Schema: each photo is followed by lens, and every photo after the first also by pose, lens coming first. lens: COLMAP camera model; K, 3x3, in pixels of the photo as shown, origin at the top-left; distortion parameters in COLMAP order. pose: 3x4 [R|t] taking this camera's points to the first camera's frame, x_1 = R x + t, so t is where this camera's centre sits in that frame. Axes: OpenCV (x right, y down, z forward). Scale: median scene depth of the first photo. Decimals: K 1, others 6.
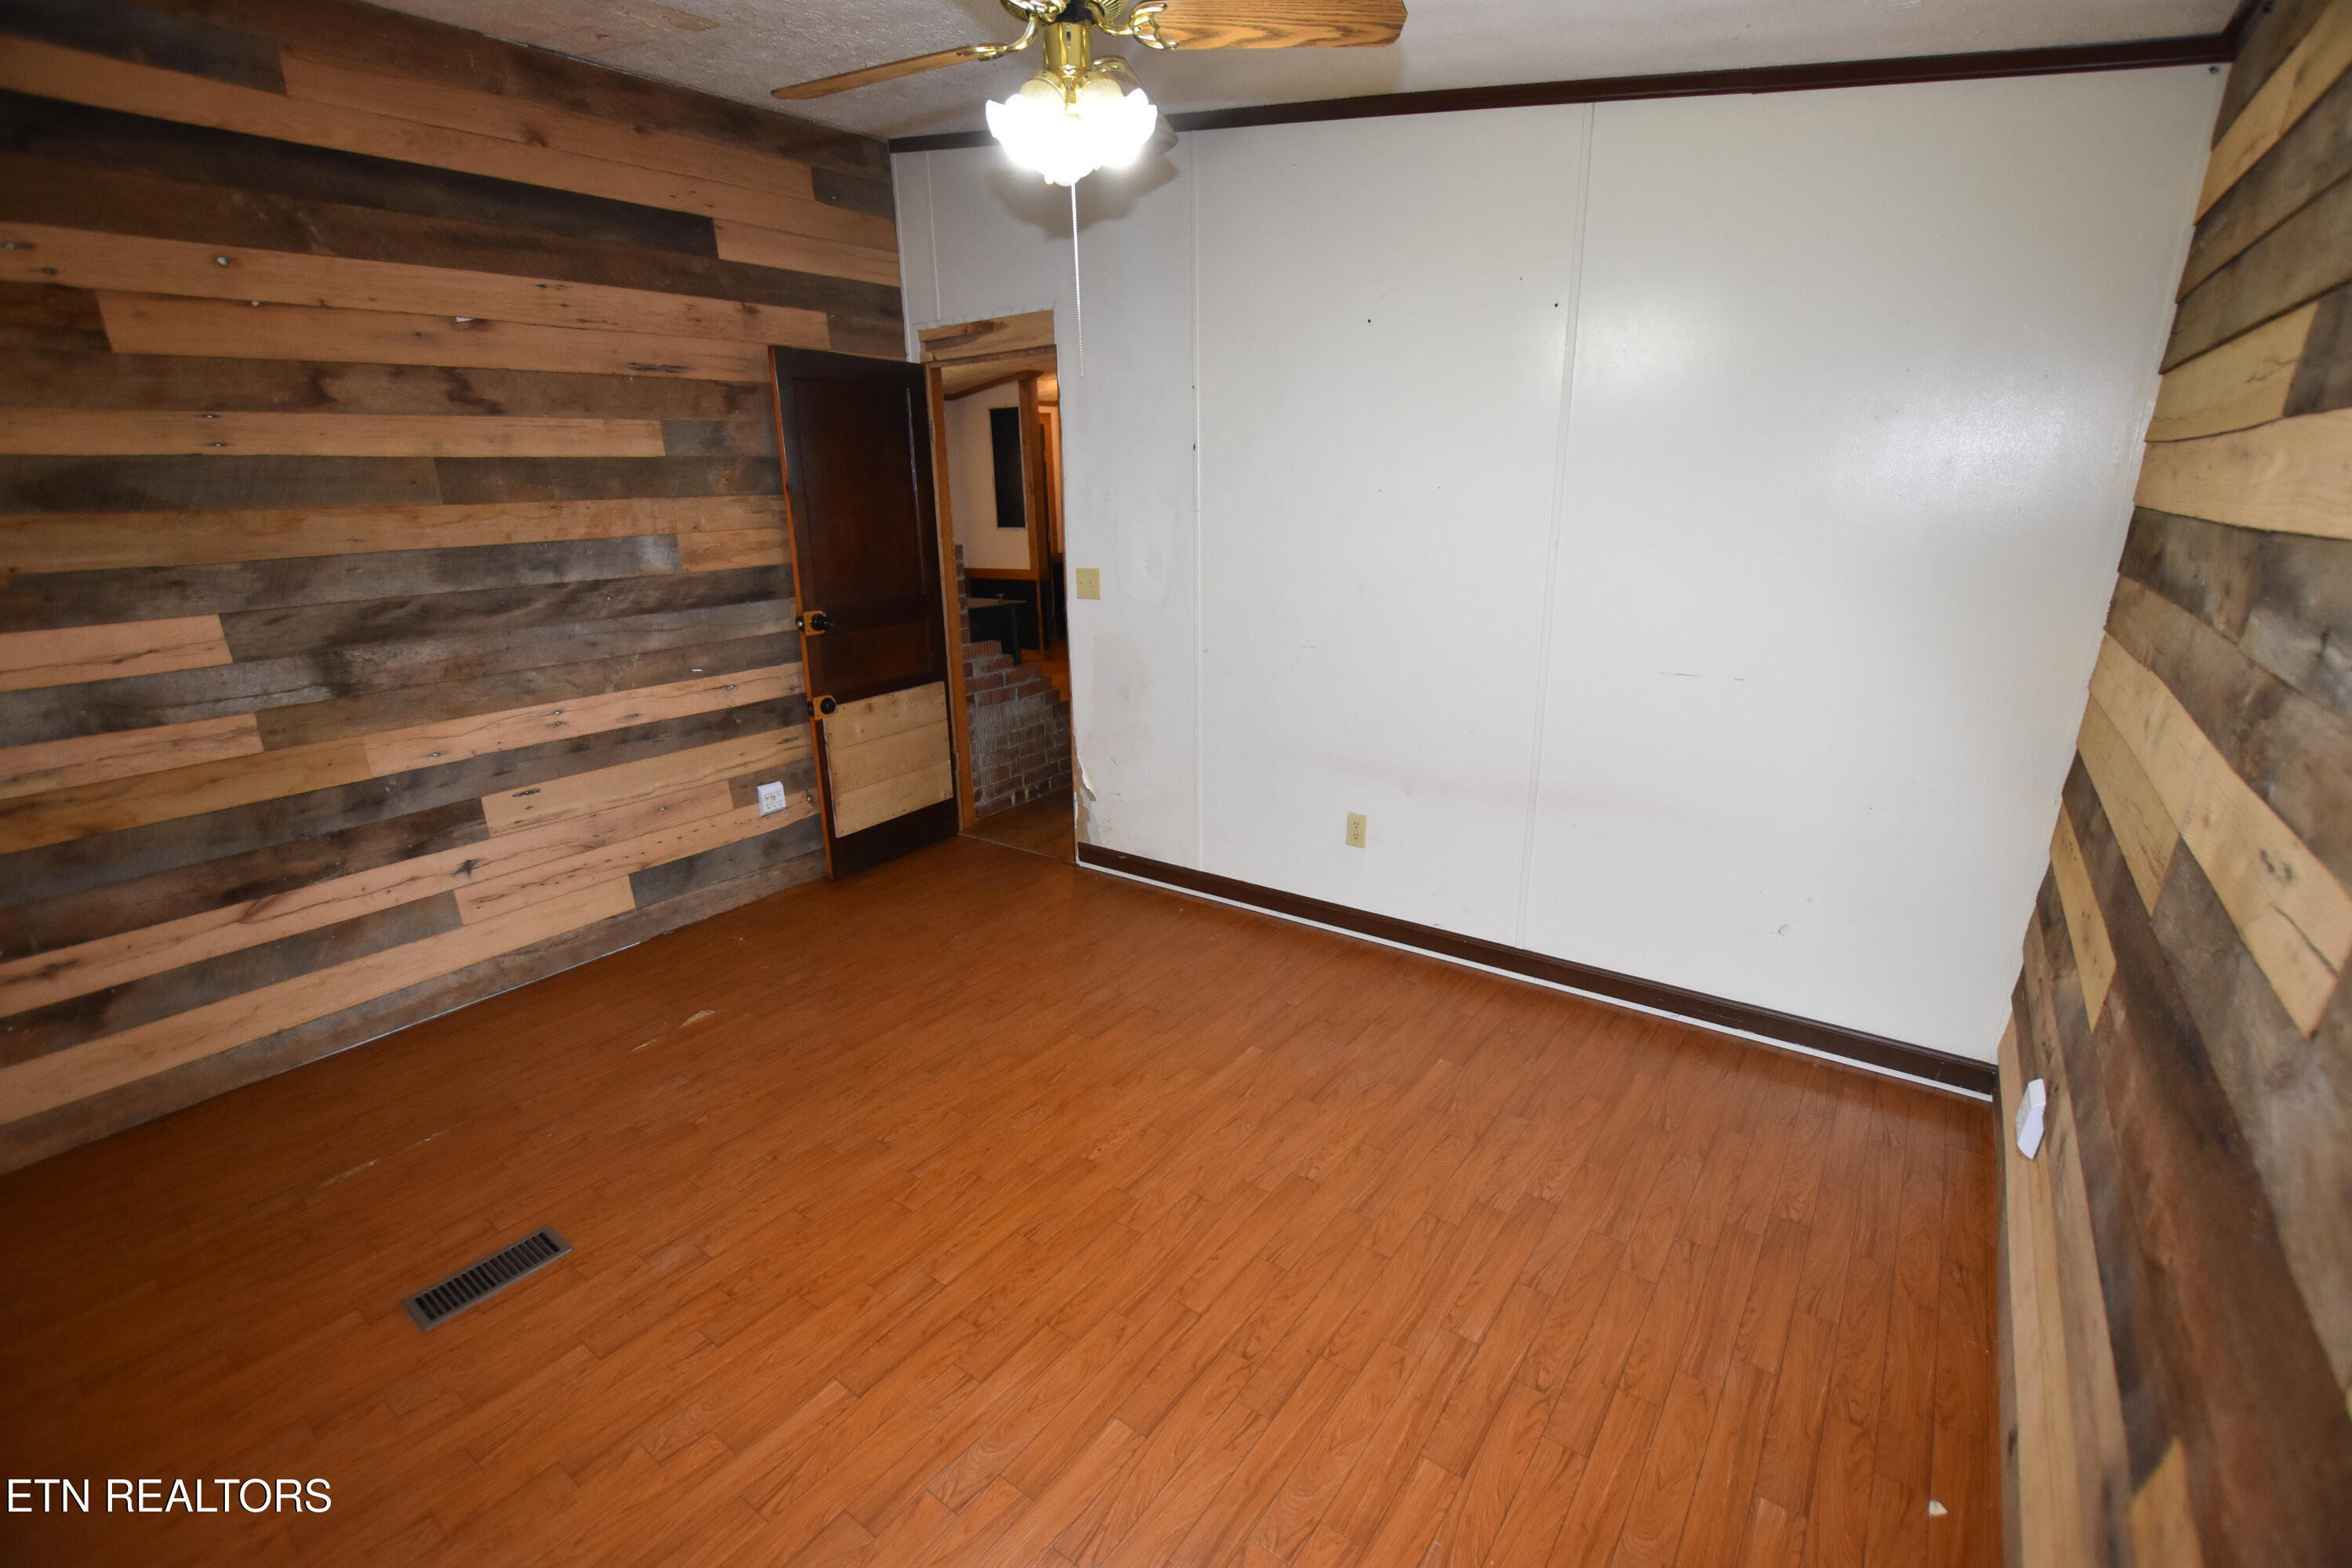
lens RADIAL K [[1034.9, 0, 1179.3], [0, 1034.9, 793.7], [0, 0, 1]] dist [-0.030546, 0.001283]
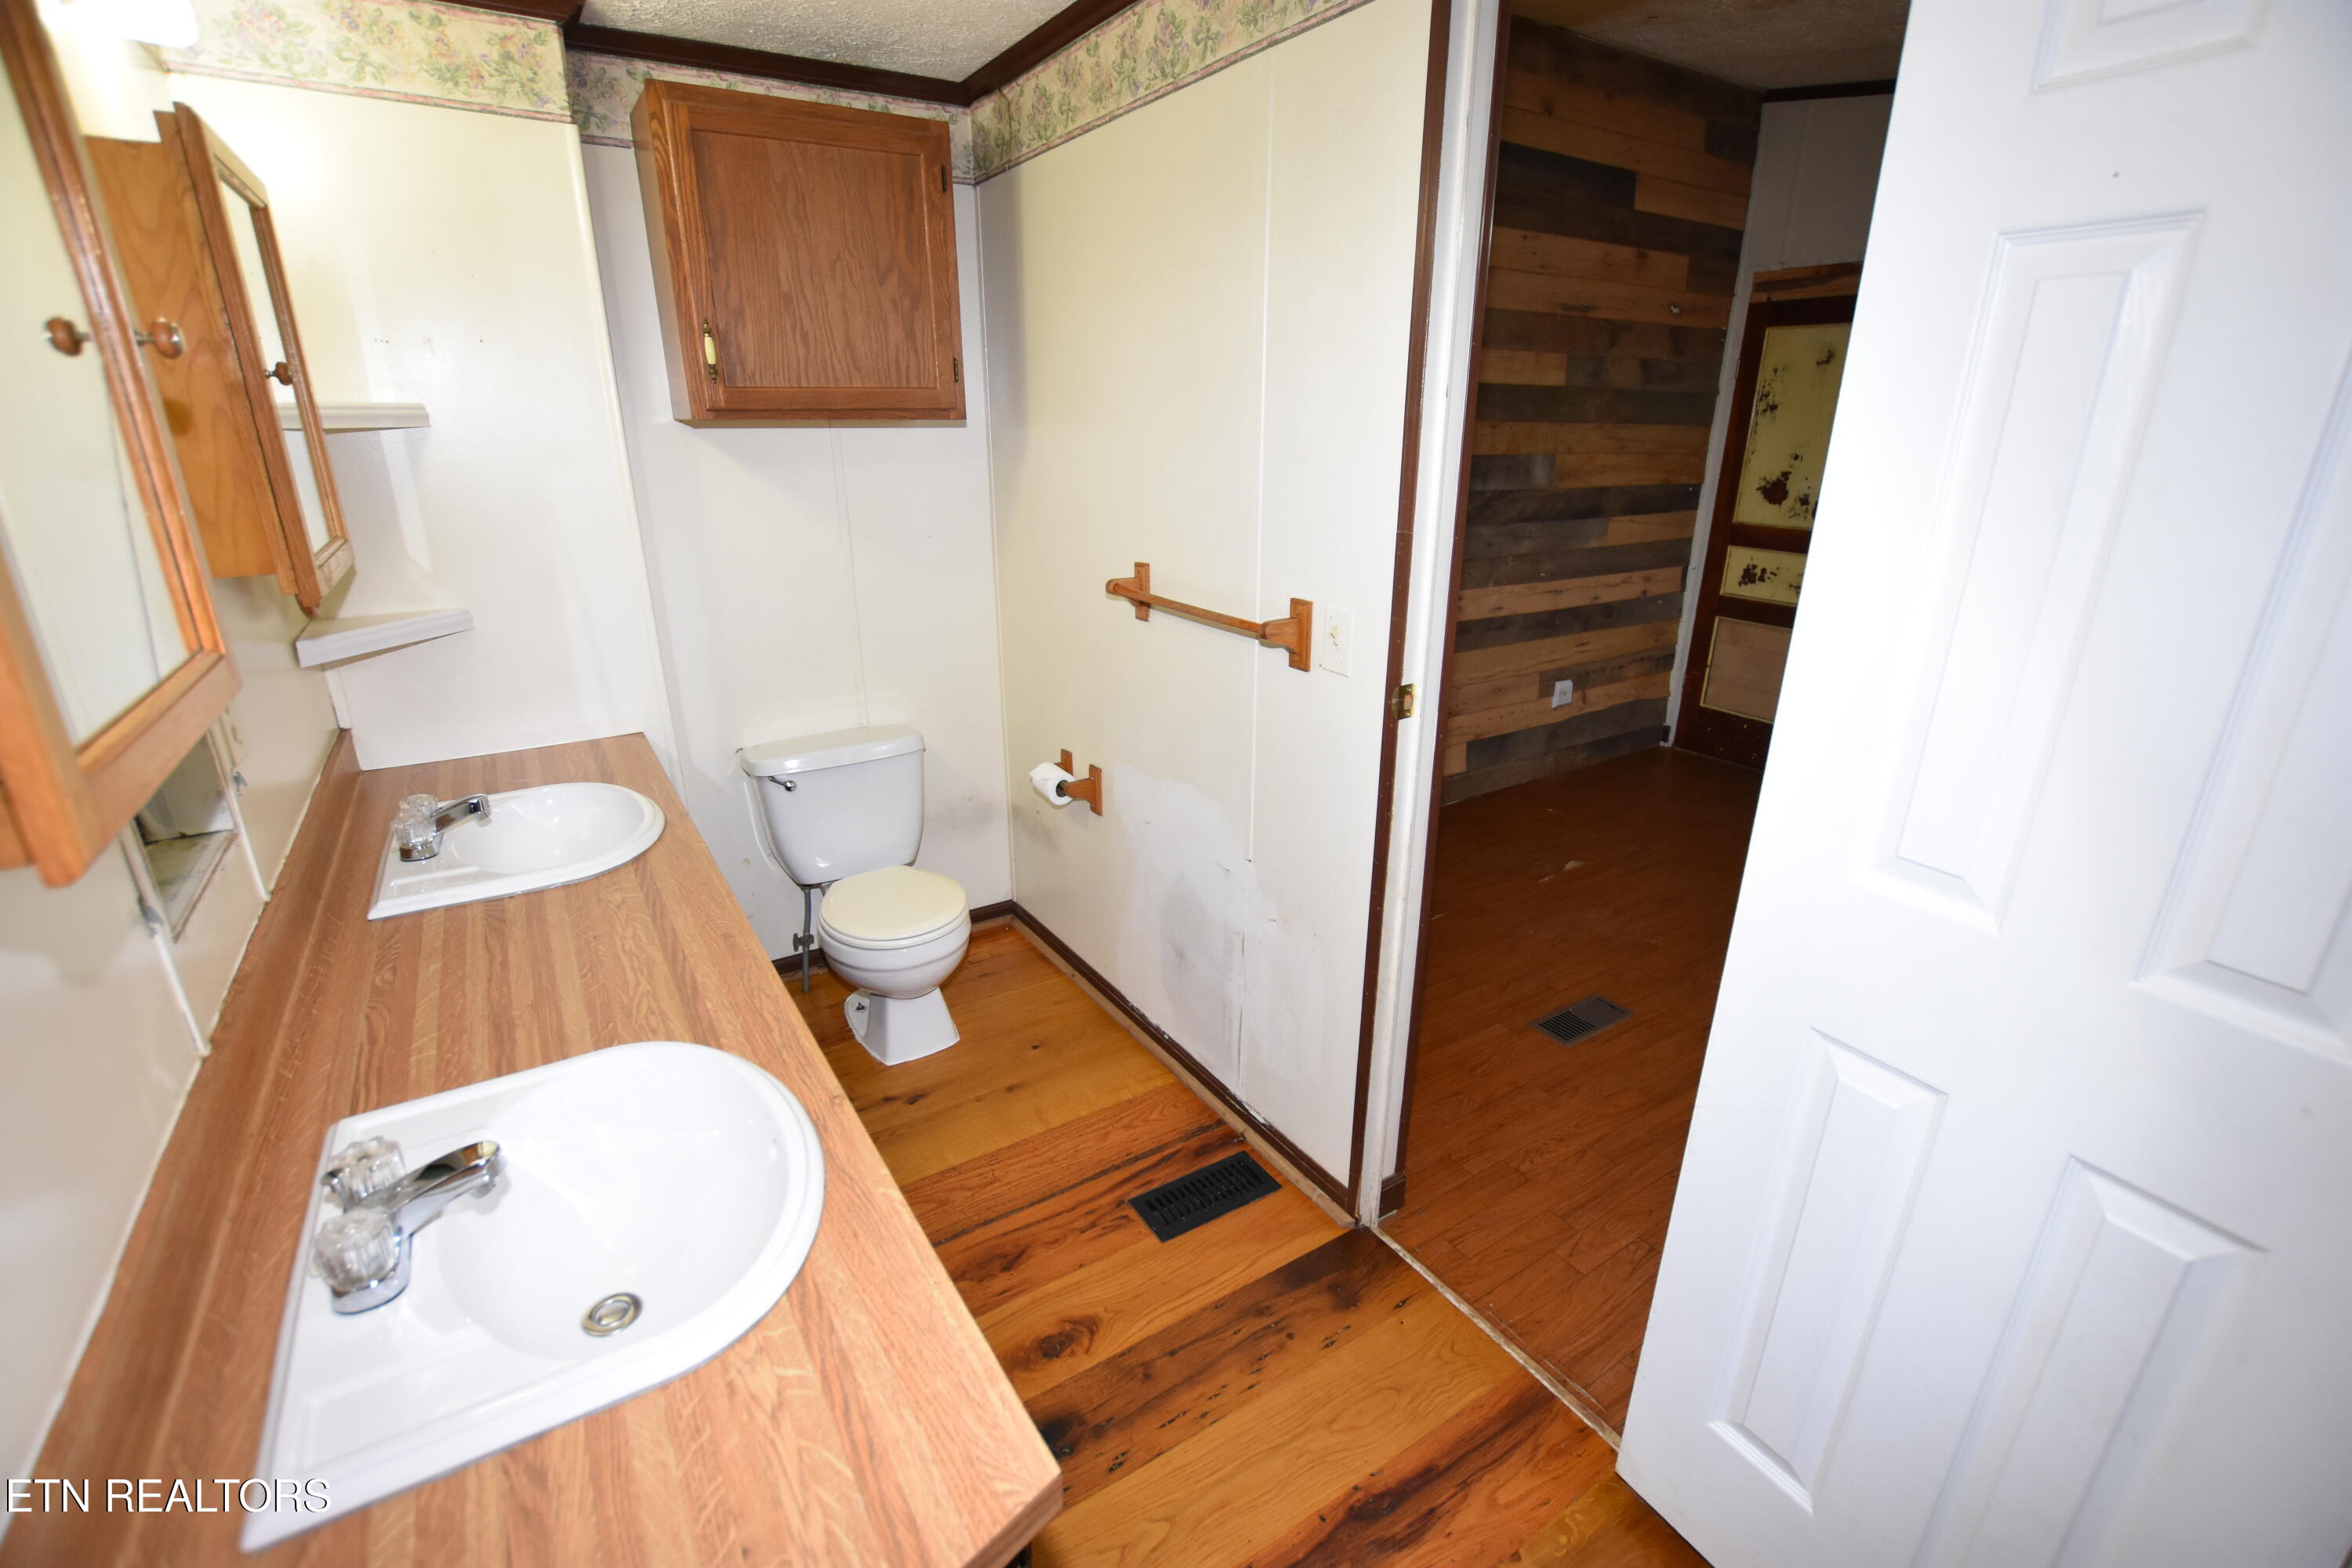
lens RADIAL K [[1034.9, 0, 1178.9], [0, 1034.9, 791.7], [0, 0, 1]] dist [-0.030546, 0.001283]
pose [[0.934487, 0.139566, -0.327498, -0.448086], [-0.121471, 0.989744, 0.075180, 0.086119], [0.334631, -0.030473, 0.941856, -0.239965]]
